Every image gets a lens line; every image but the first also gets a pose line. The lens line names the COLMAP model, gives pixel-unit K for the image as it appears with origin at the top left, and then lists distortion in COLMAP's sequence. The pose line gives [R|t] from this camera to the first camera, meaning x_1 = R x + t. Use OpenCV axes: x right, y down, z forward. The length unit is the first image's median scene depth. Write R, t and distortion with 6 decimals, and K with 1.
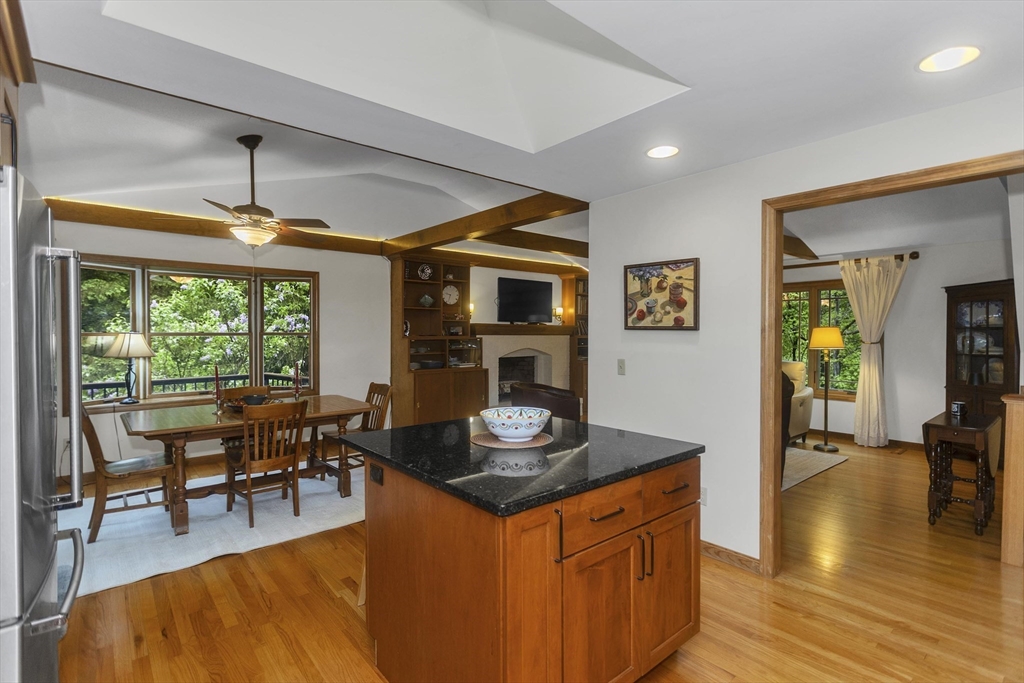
lens RADIAL K [[494.5, 0, 511.6], [0, 494.5, 338.4], [0, 0, 1]] dist [-0.001751, 0.006251]
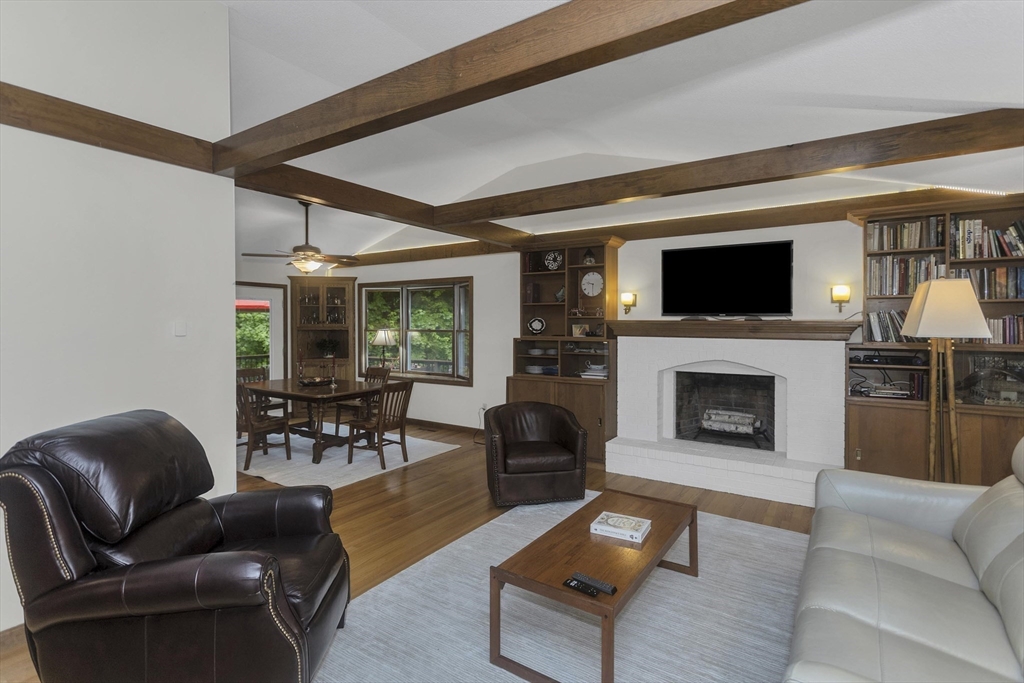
lens RADIAL K [[494.5, 0, 502.6], [0, 494.5, 324.8], [0, 0, 1]] dist [-0.001751, 0.006251]
pose [[0.282858, 0.000614, -0.959162, 1.225955], [-0.013787, 0.999899, -0.003426, -0.040486], [0.959063, 0.014193, 0.282837, 1.348813]]
